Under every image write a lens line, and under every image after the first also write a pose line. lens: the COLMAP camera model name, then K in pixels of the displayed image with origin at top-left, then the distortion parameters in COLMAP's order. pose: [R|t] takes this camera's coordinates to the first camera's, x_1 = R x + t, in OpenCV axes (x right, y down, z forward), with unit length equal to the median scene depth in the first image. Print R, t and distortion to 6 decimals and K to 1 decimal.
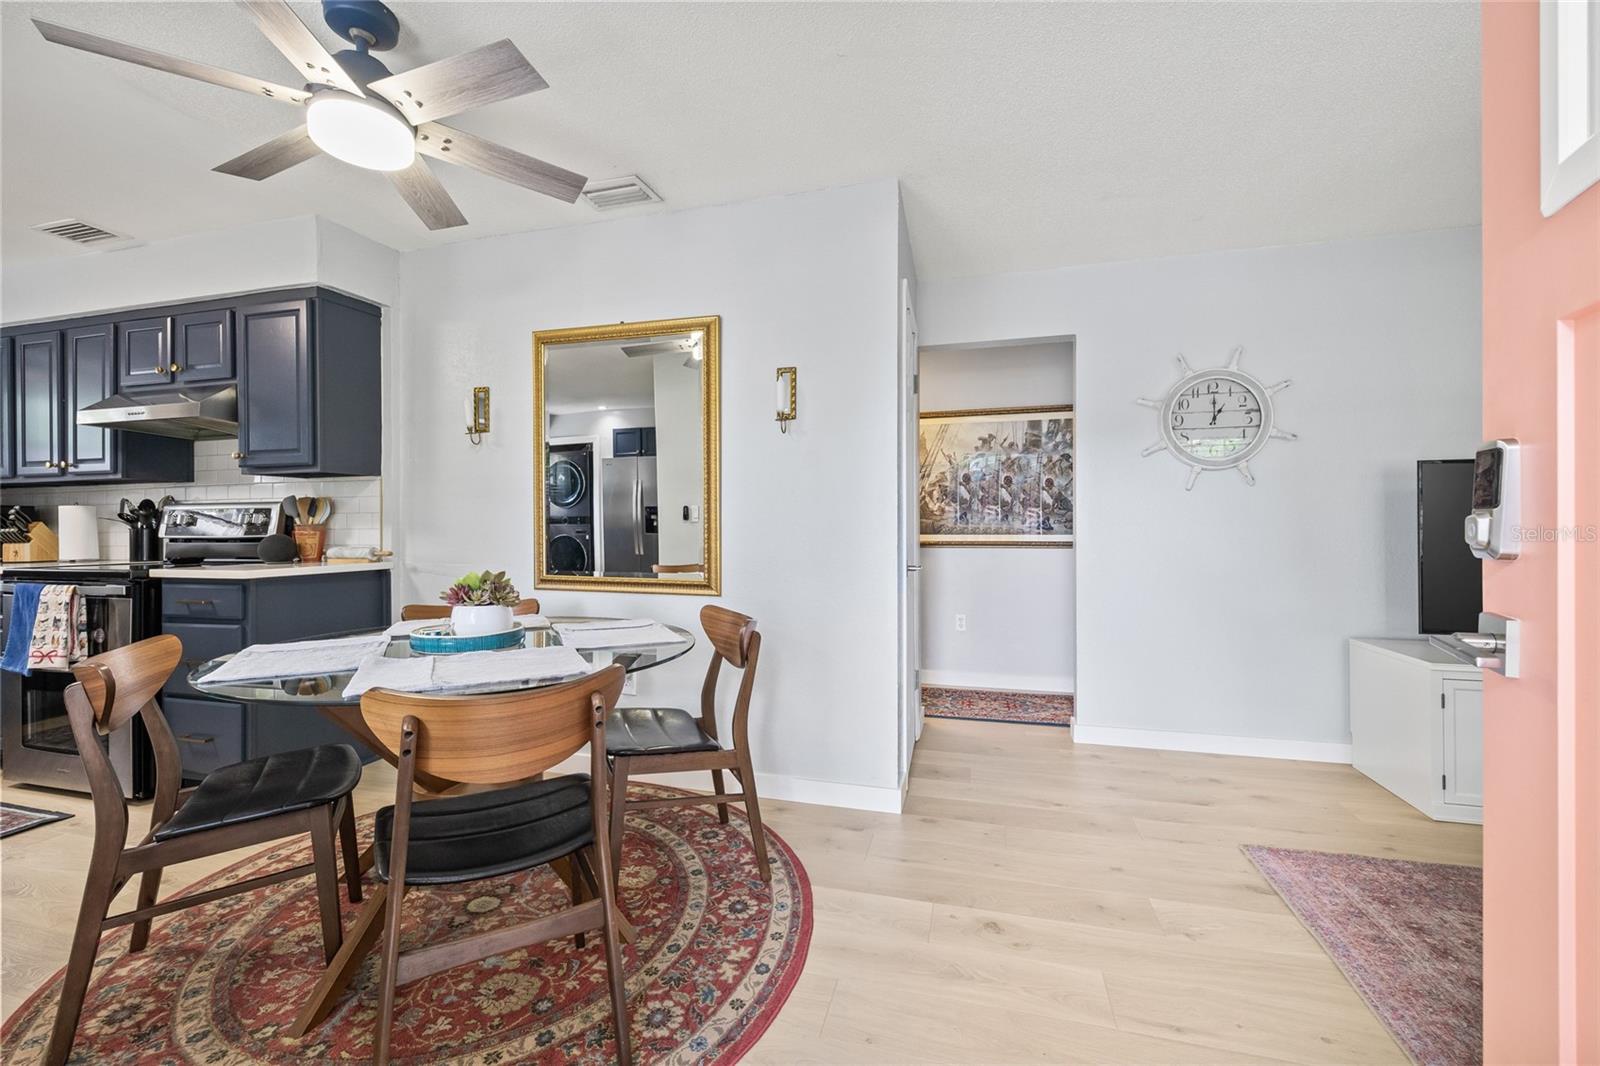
lens RADIAL K [[673.1, 0, 798.2], [0, 673.1, 529.3], [0, 0, 1]] dist [-0.006566, 0.002888]
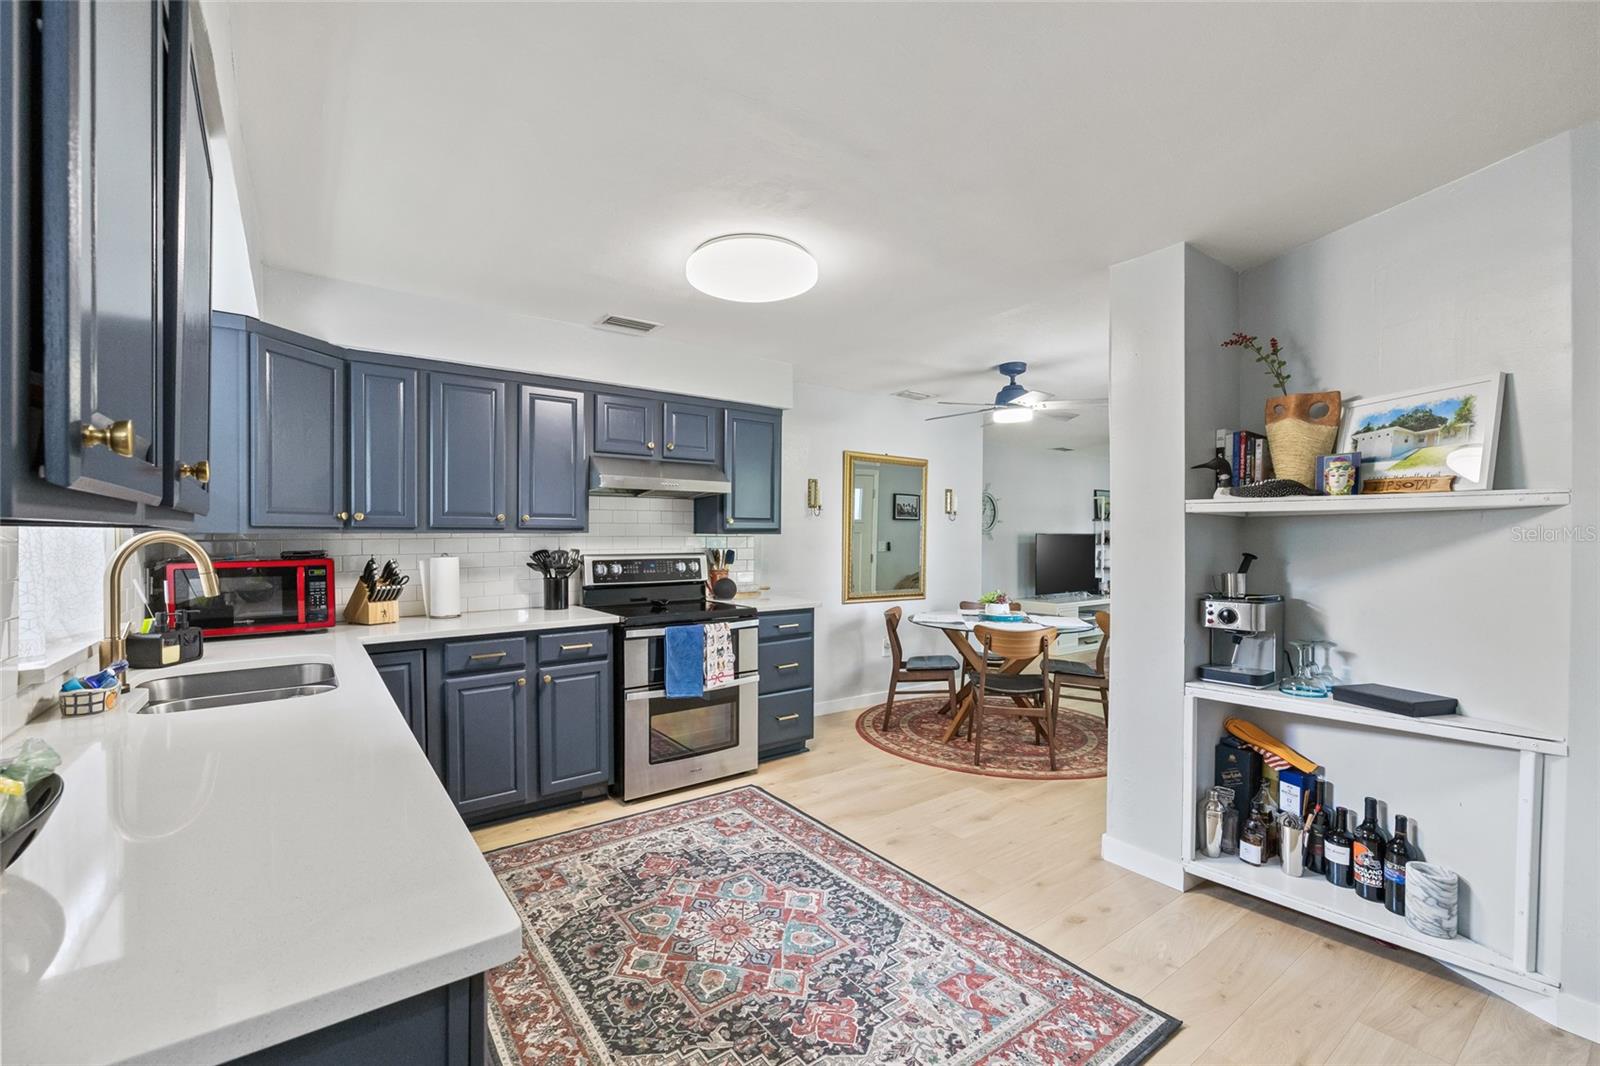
lens RADIAL K [[673.1, 0, 792.9], [0, 673.1, 542.0], [0, 0, 1]] dist [-0.006566, 0.002888]
pose [[0.622459, -0.001280, 0.782652, -1.663603], [-0.007854, 0.999938, 0.007882, -0.072799], [-0.782613, -0.011053, 0.622410, 0.049806]]
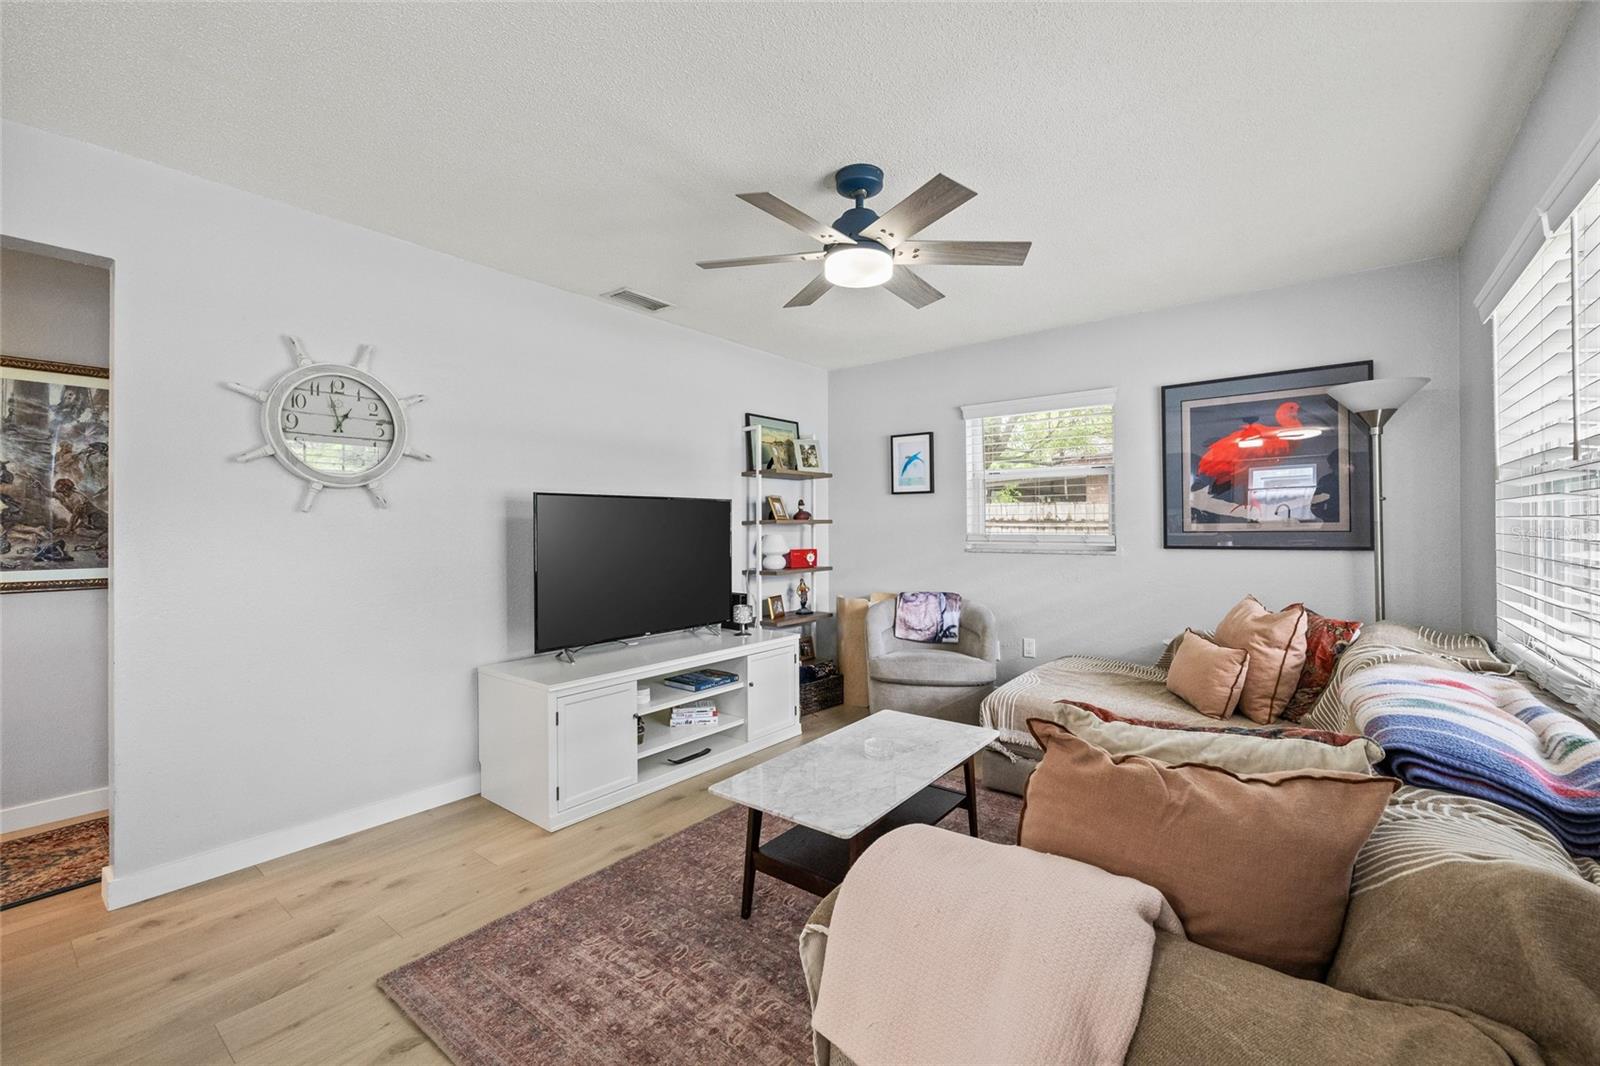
lens RADIAL K [[673.1, 0, 790.5], [0, 673.1, 524.1], [0, 0, 1]] dist [-0.006566, 0.002888]
pose [[0.395660, 0.007029, 0.918370, 0.093380], [0.001575, 0.999964, -0.008332, -0.038142], [-0.918396, 0.004743, 0.395635, 0.182022]]
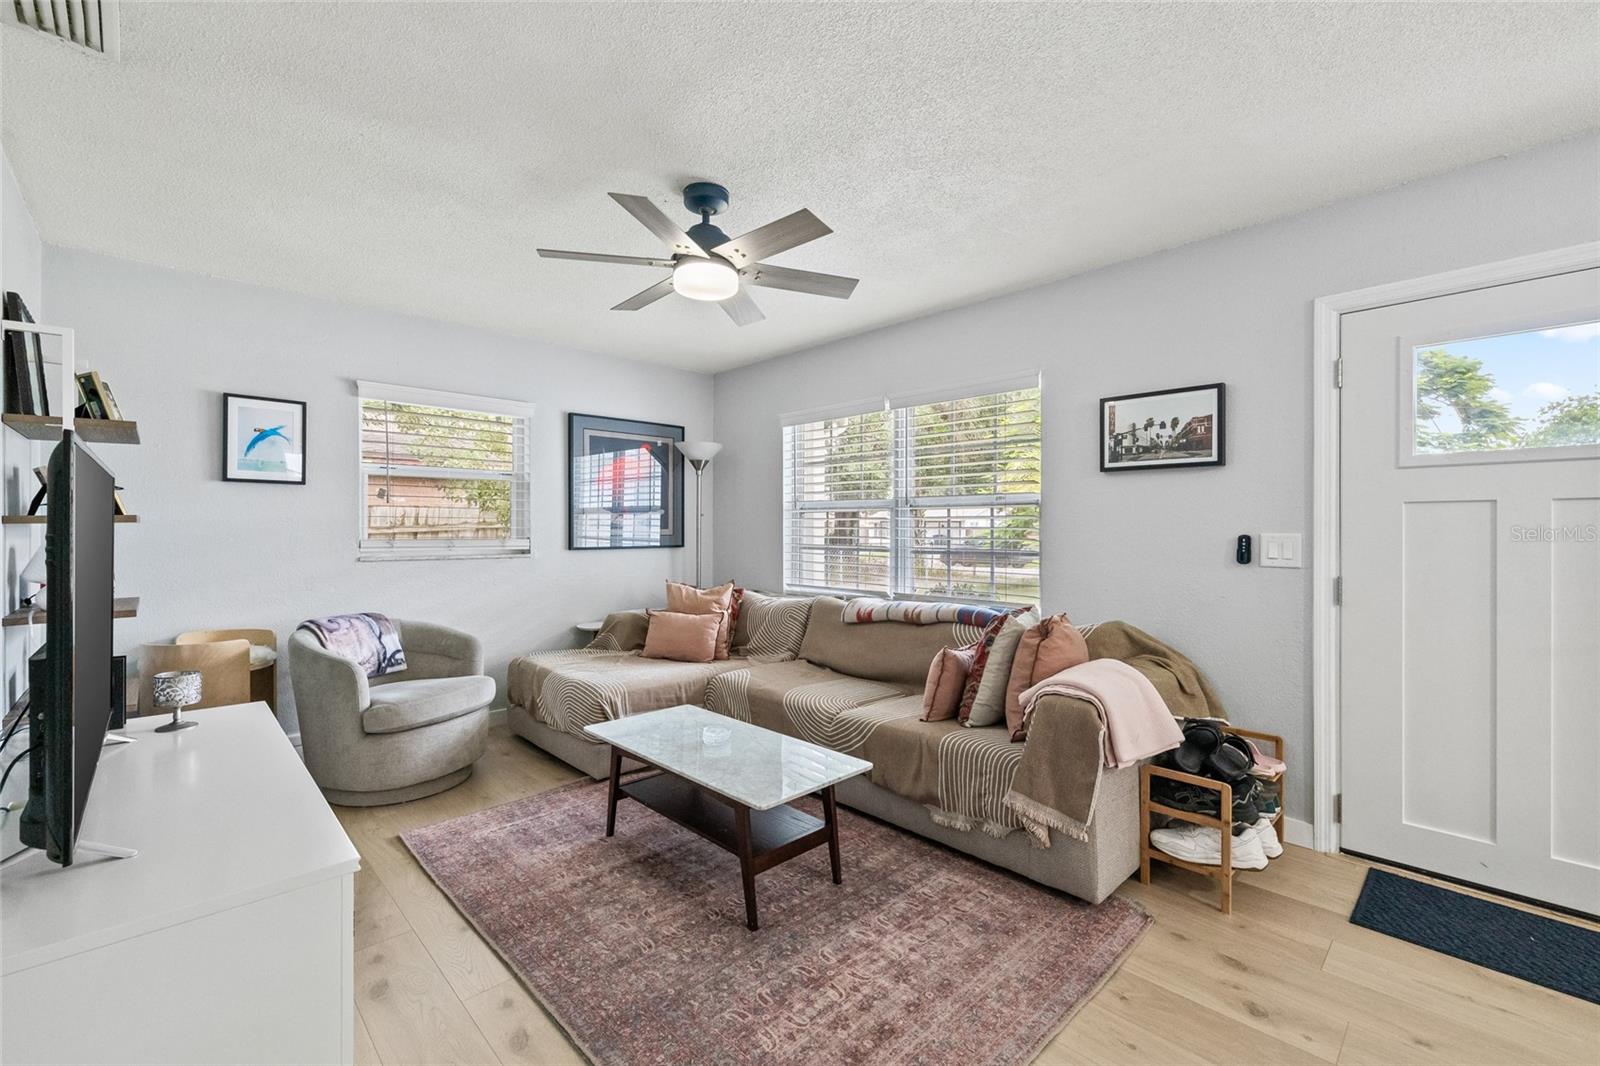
lens RADIAL K [[673.1, 0, 806.6], [0, 673.1, 532.3], [0, 0, 1]] dist [-0.006566, 0.002888]
pose [[-0.864547, -0.001626, 0.502549, 0.308666], [-0.001528, 0.999999, 0.000607, -0.042494], [-0.502549, -0.000243, -0.864549, 0.998915]]
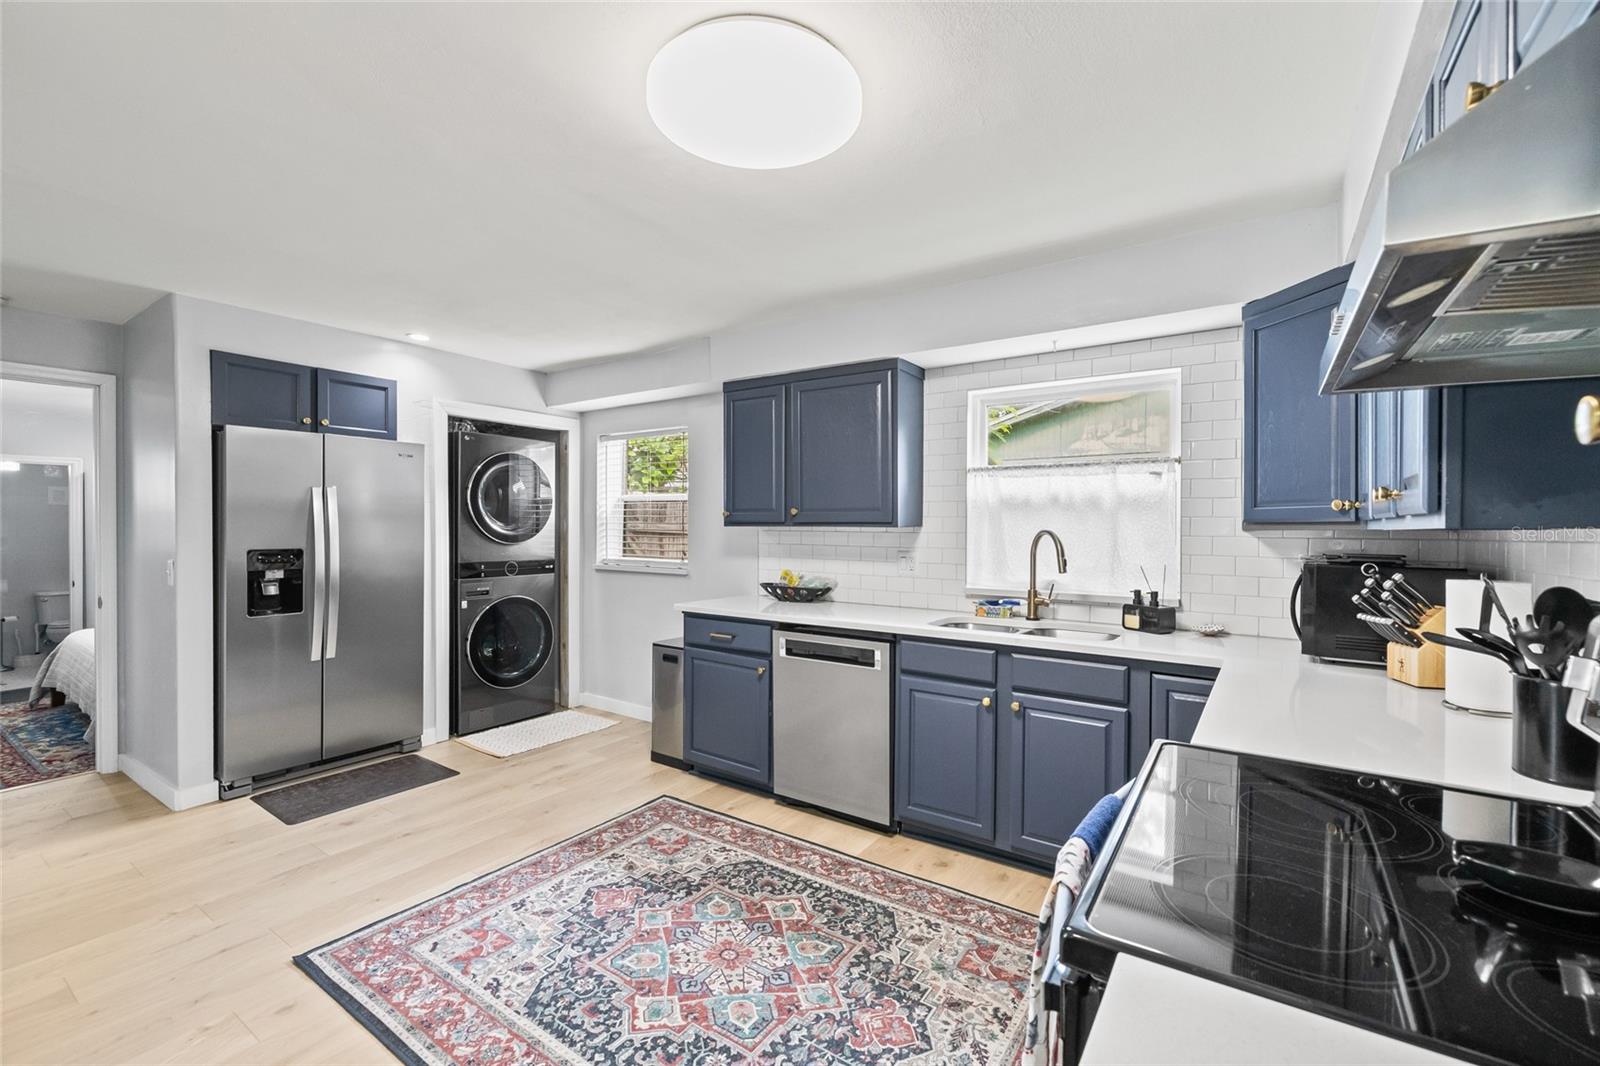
lens RADIAL K [[673.1, 0, 802.0], [0, 673.1, 532.5], [0, 0, 1]] dist [-0.006566, 0.002888]
pose [[-0.321866, 0.011581, -0.946714, -0.582104], [0.001307, 0.999930, 0.011788, -0.079012], [0.946784, 0.002557, -0.321858, 0.798905]]
